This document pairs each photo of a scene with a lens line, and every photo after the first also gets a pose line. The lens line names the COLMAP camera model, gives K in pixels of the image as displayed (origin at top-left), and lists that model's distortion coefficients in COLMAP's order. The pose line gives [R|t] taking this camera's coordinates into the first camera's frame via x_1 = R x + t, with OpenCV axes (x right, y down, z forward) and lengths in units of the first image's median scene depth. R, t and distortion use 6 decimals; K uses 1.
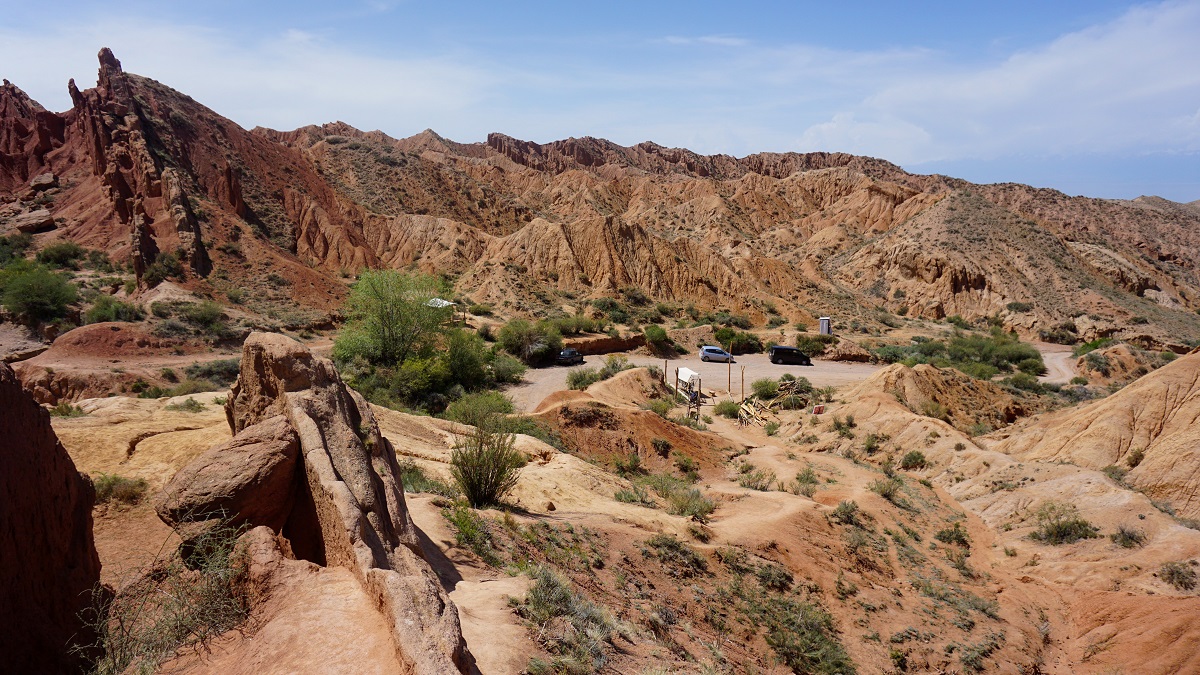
lens RADIAL K [[820.9, 0, 603.6], [0, 820.9, 330.3], [0, 0, 1]] dist [-0.025189, 0.014118]
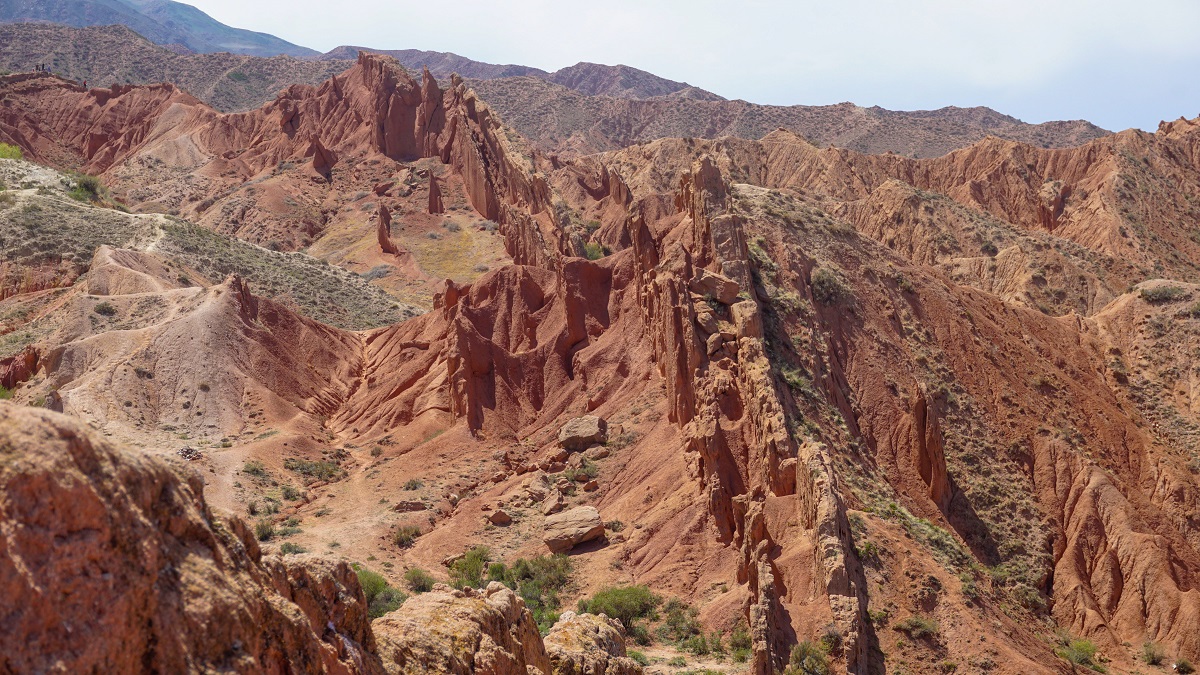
lens RADIAL K [[2563.5, 0, 598.0], [0, 2563.5, 336.4], [0, 0, 1]] dist [0.026513, 0.000000]
pose [[0.856207, 0.013071, -0.516467, 0.143934], [-0.081016, 0.990709, -0.109236, -0.068597], [0.510241, 0.135371, 0.849311, -0.358556]]
